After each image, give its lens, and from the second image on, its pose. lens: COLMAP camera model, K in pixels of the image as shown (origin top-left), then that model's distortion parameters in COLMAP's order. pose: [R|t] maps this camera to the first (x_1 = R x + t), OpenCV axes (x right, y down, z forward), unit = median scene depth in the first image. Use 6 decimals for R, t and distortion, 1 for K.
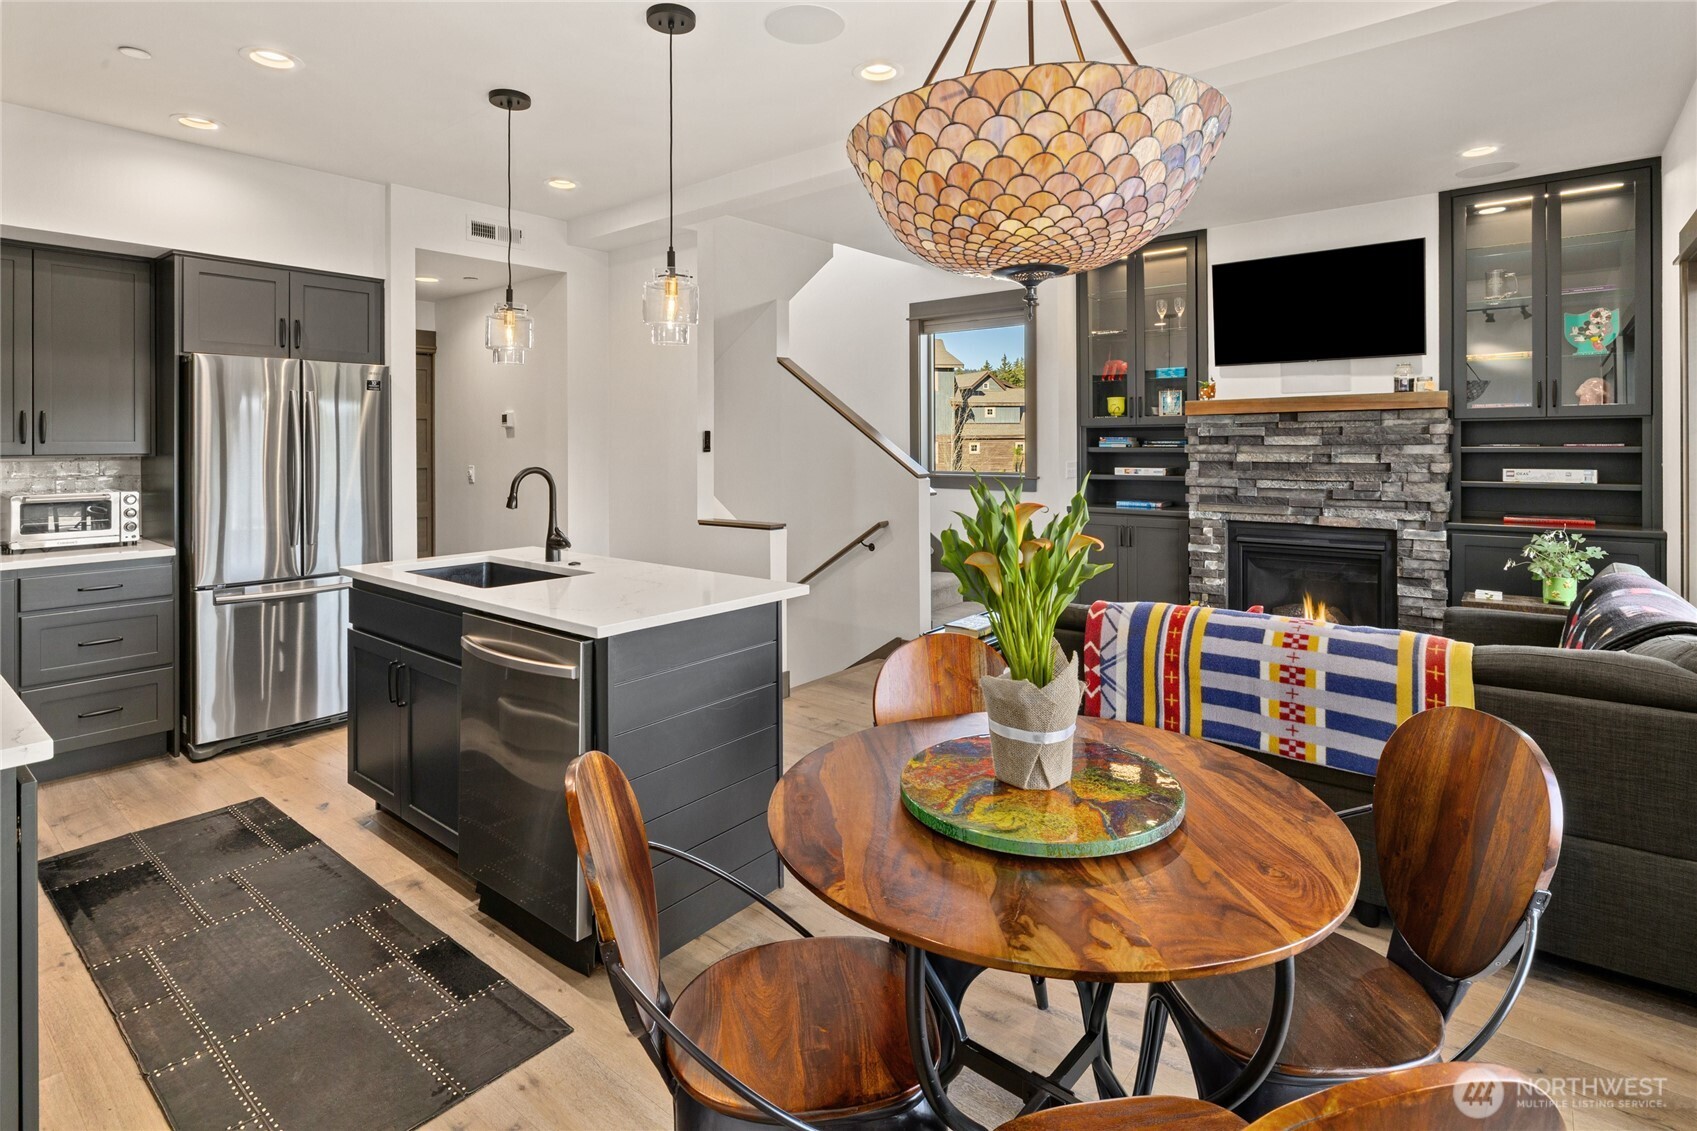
lens RADIAL K [[845.1, 0, 848.2], [0, 845.1, 445.8], [0, 0, 1]] dist [-0.005951, -0.000121]
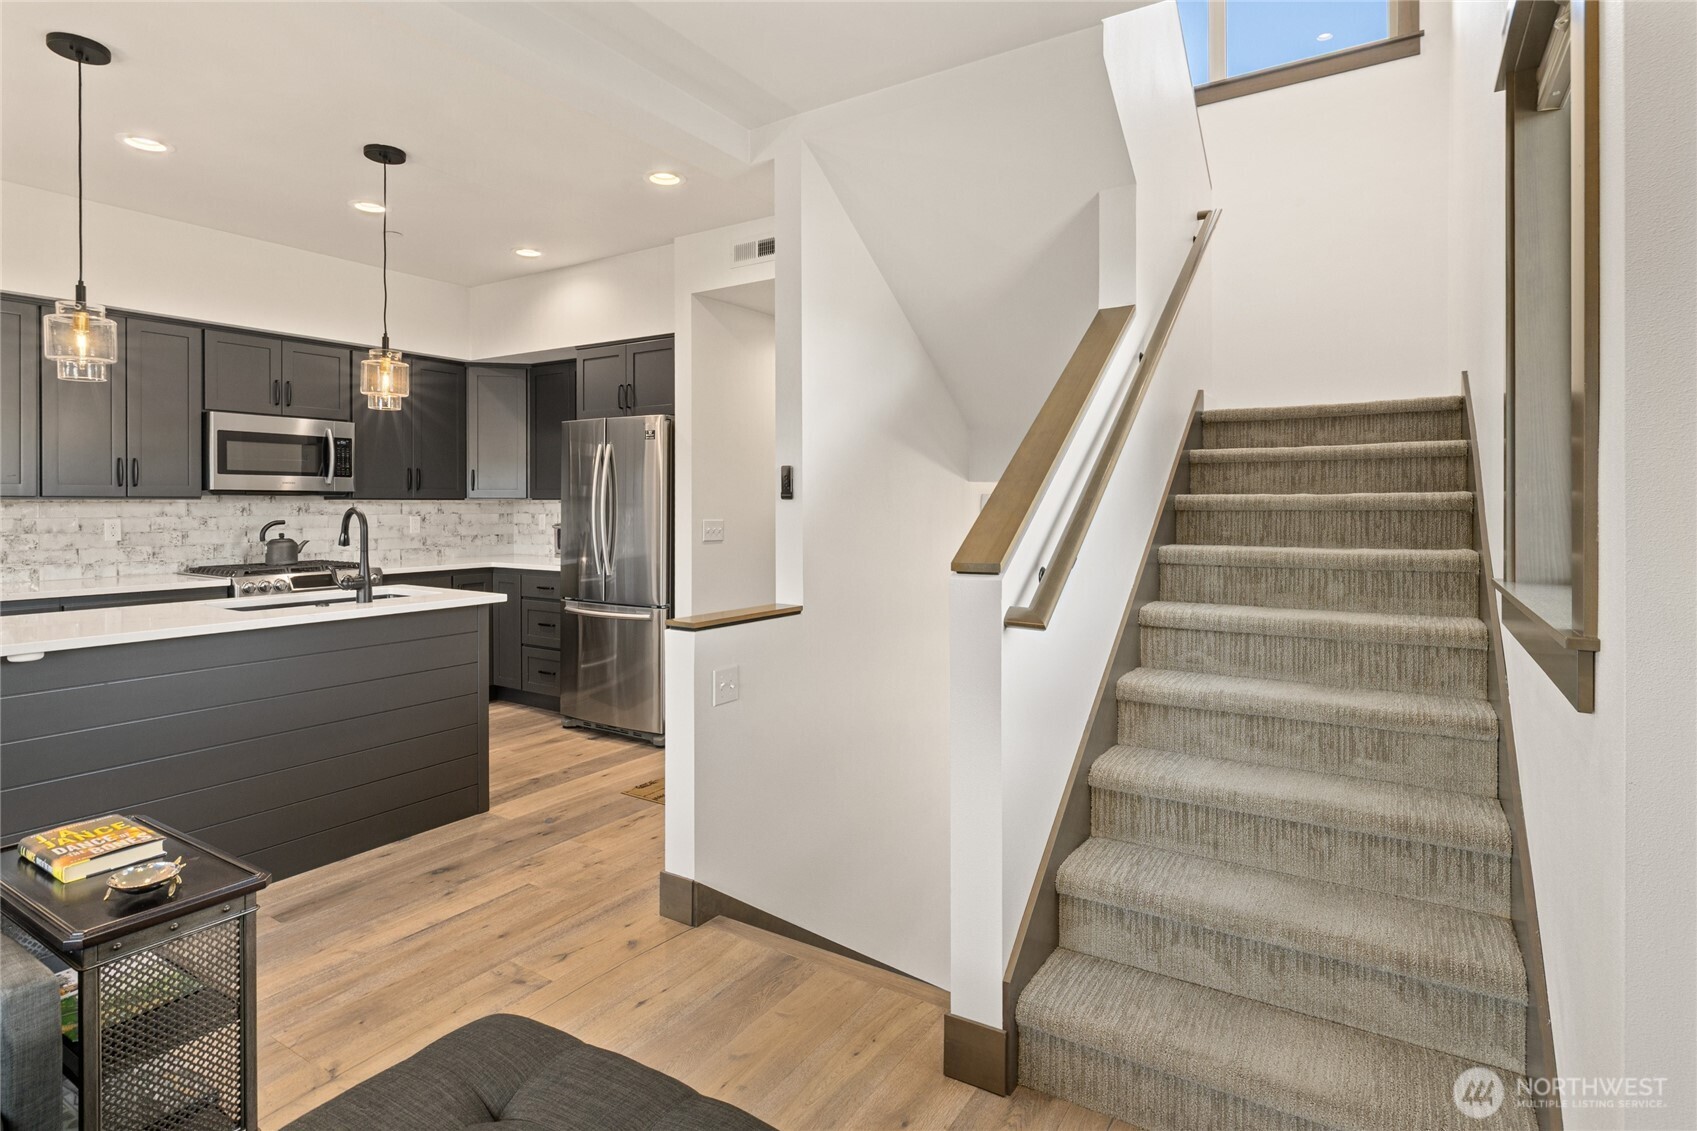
lens RADIAL K [[873.2, 0, 840.4], [0, 873.2, 507.2], [0, 0, 1]] dist [-0.004462, -0.001148]
pose [[0.112189, 0.010777, -0.993628, 0.510992], [-0.006879, 0.999926, 0.010068, 0.006644], [0.993663, 0.005706, 0.112255, 1.009263]]
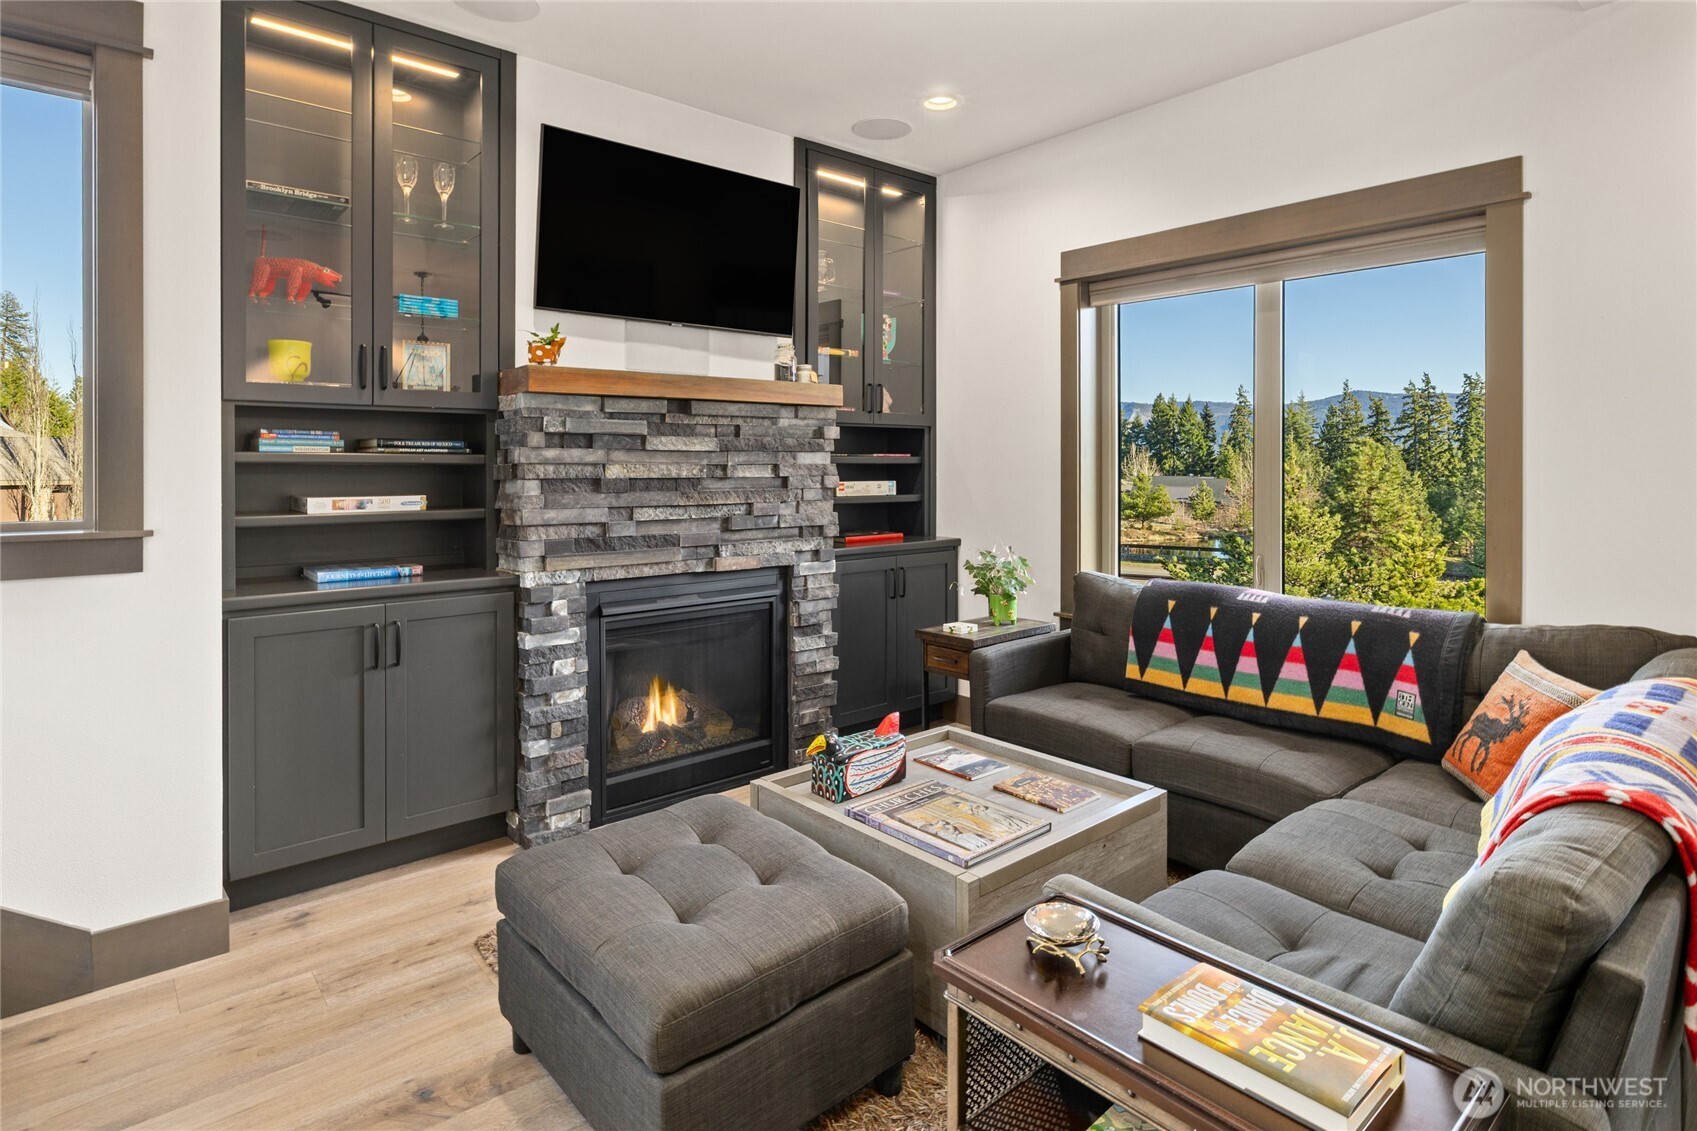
lens RADIAL K [[900.7, 0, 852.5], [0, 900.7, 464.1], [0, 0, 1]] dist [-0.004410, -0.000186]
pose [[0.172748, 0.005598, 0.984950, -0.128747], [0.002294, 0.999979, -0.006086, 0.014397], [-0.984963, 0.003311, 0.172731, 0.798389]]
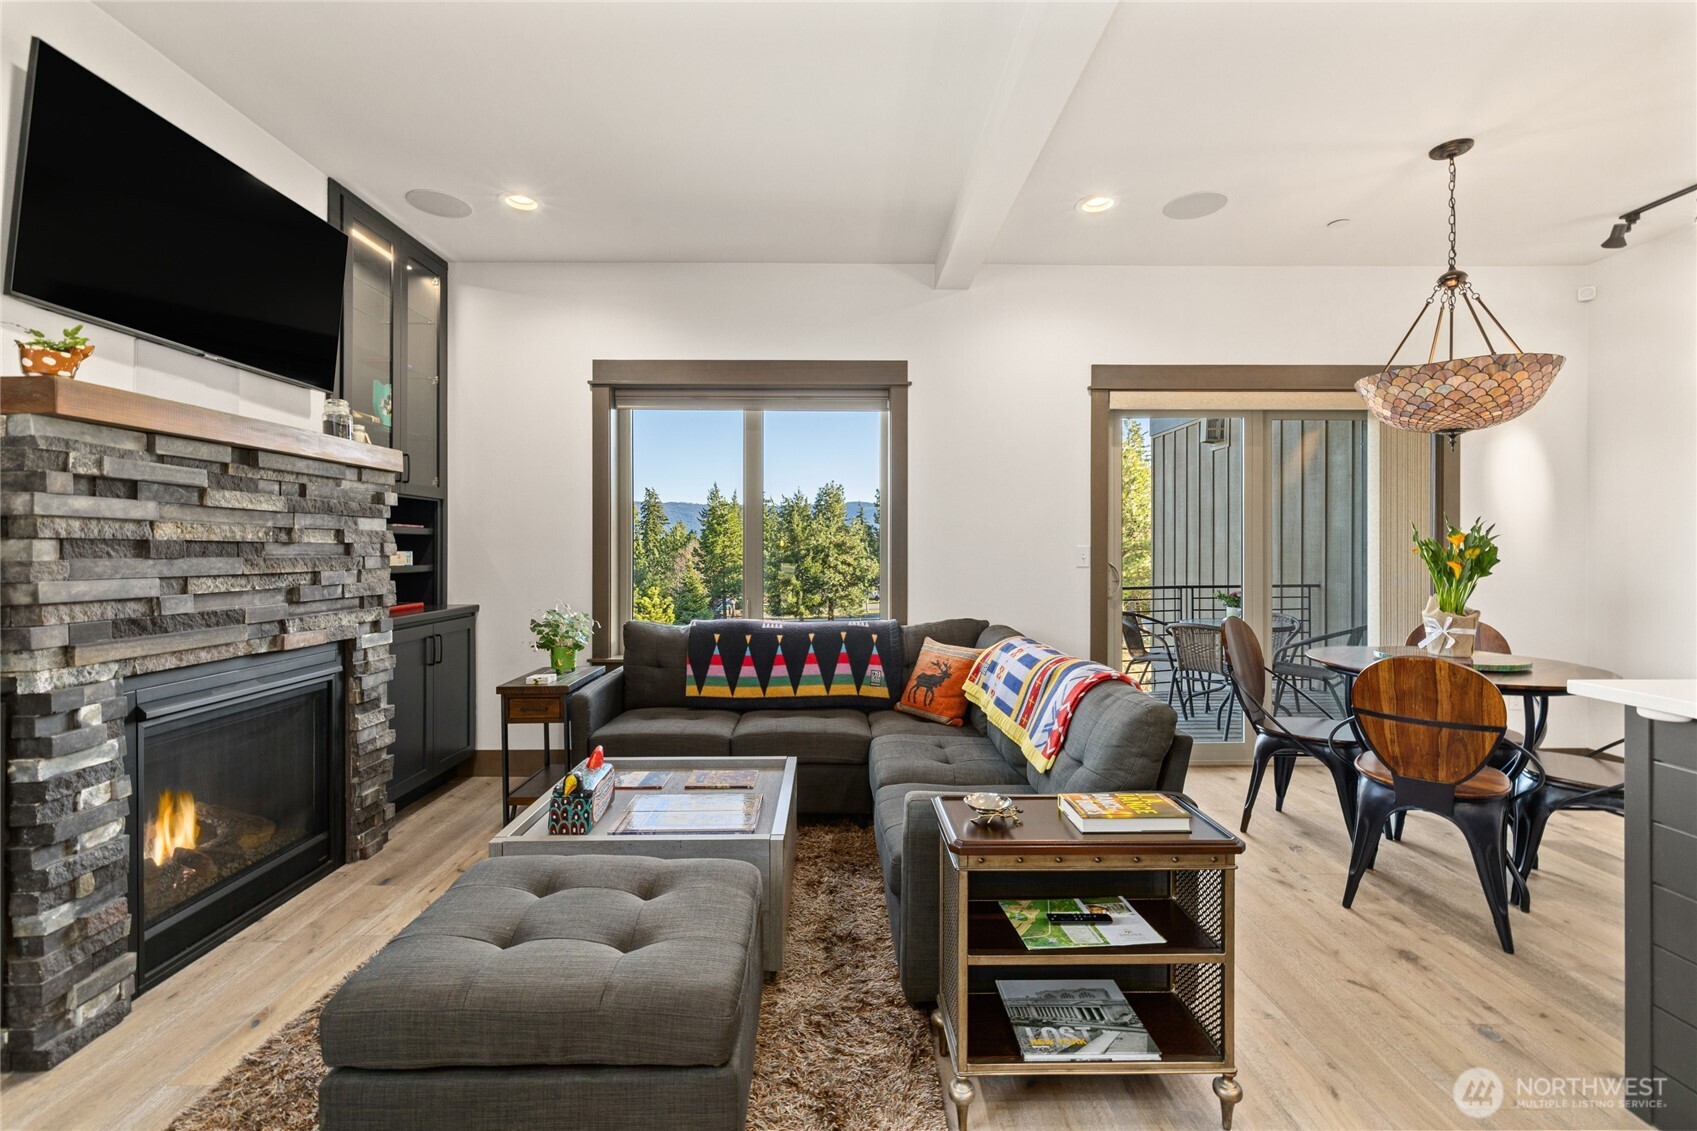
lens RADIAL K [[726.7, 0, 845.2], [0, 726.7, 545.9], [0, 0, 1]] dist [0.001931, 0.000144]
pose [[-0.641211, 0.011767, 0.767275, -0.074543], [0.008562, 0.999930, -0.008179, 0.030905], [-0.767317, 0.001325, -0.641267, 1.061171]]
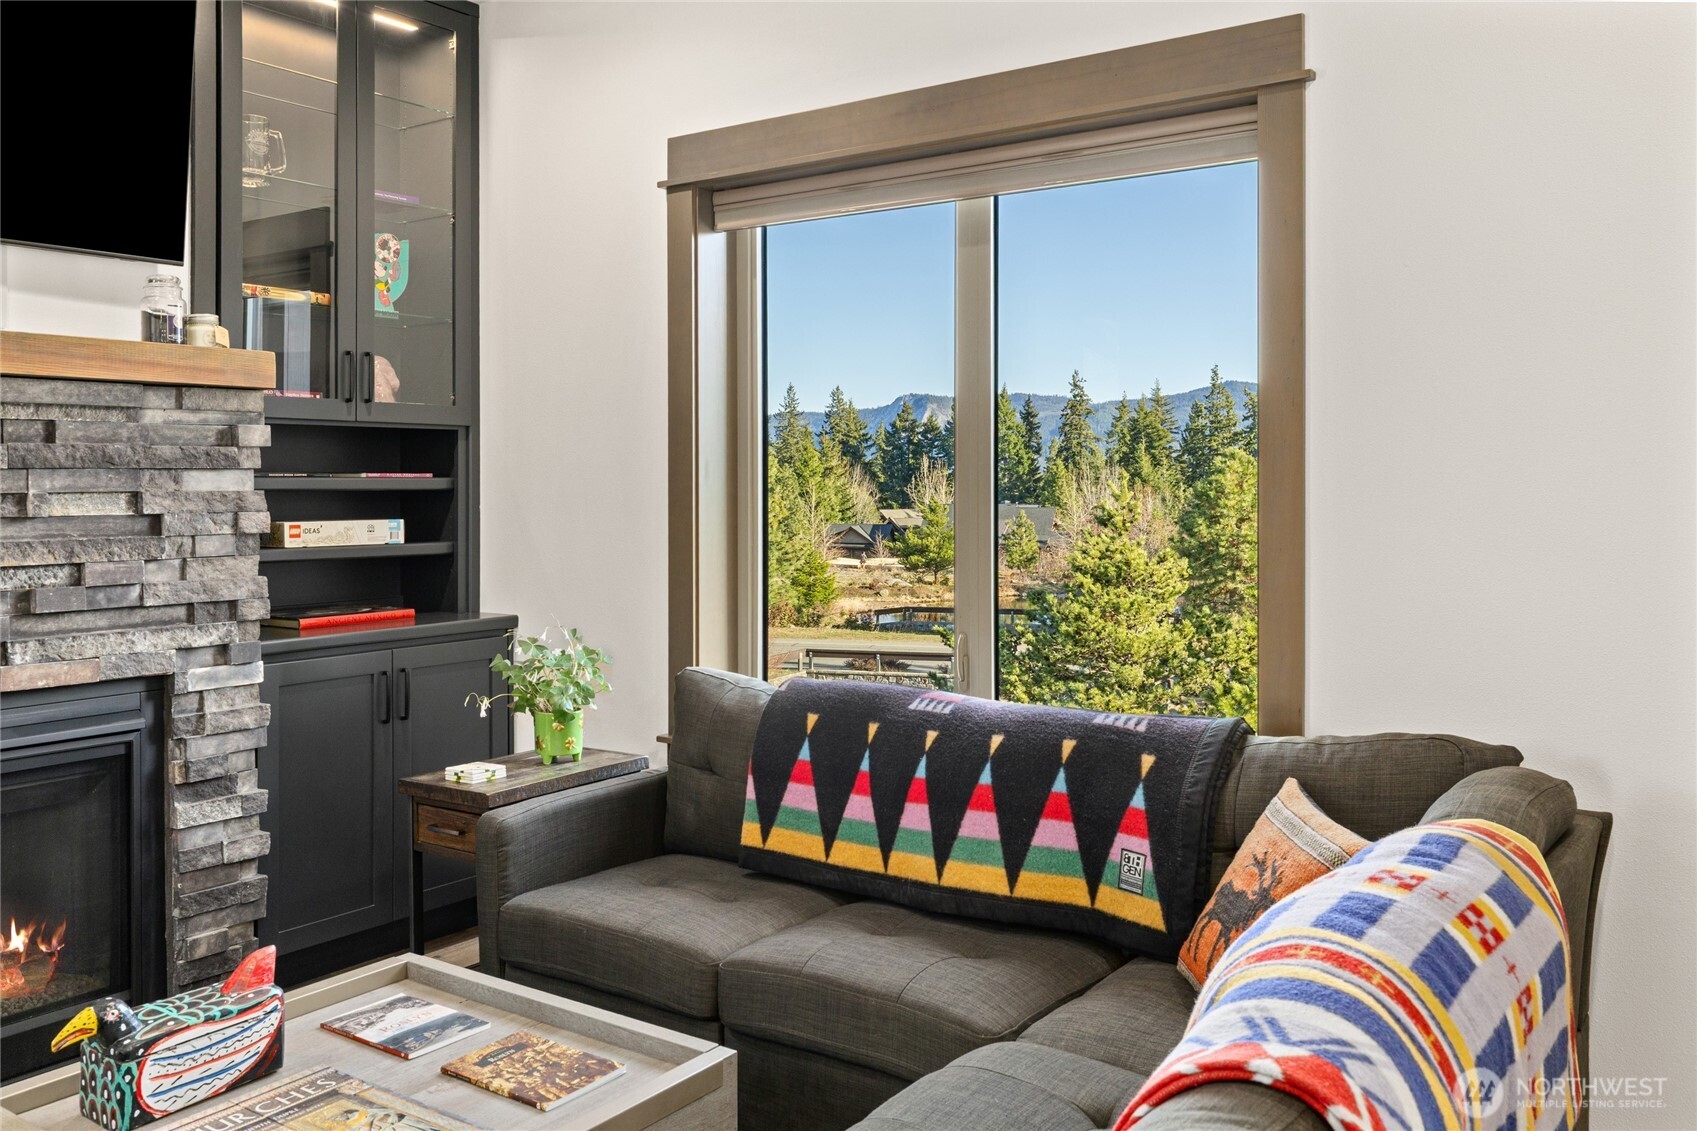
lens RADIAL K [[1401.3, 0, 827.7], [0, 1401.3, 483.1], [0, 0, 1]] dist [-0.002281, 0.002485]
pose [[-0.057243, 0.008439, 0.998325, -0.059964], [0.007186, 0.999942, -0.008041, 0.012997], [-0.998334, 0.006713, -0.057300, 0.706259]]
